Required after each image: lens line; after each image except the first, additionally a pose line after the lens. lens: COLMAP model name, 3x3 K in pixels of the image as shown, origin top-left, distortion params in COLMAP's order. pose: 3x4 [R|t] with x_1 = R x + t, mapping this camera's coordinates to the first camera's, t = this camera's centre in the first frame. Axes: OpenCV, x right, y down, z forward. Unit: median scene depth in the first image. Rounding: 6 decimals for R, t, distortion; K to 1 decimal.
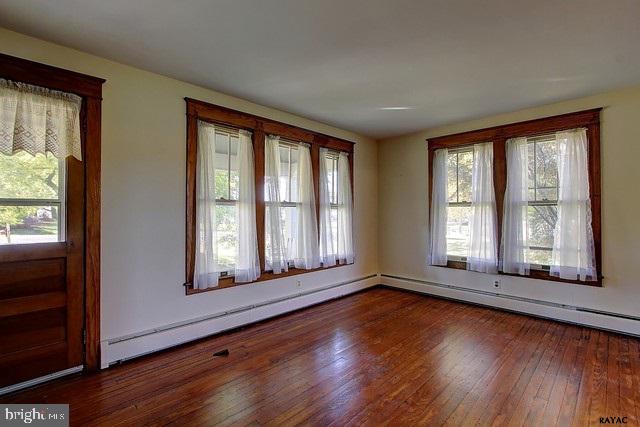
lens RADIAL K [[294.0, 0, 316.2], [0, 294.0, 212.1], [0, 0, 1]] dist [-0.011636, 0.001082]
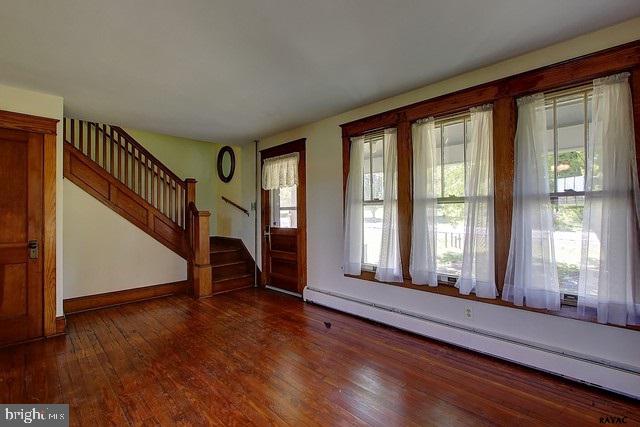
lens RADIAL K [[294.0, 0, 305.8], [0, 294.0, 213.1], [0, 0, 1]] dist [-0.011636, 0.001082]
pose [[-0.008034, -0.001242, -0.999967, 0.750505], [0.013187, 0.999912, -0.001348, 0.002771], [0.999881, -0.013198, -0.008017, 0.731778]]
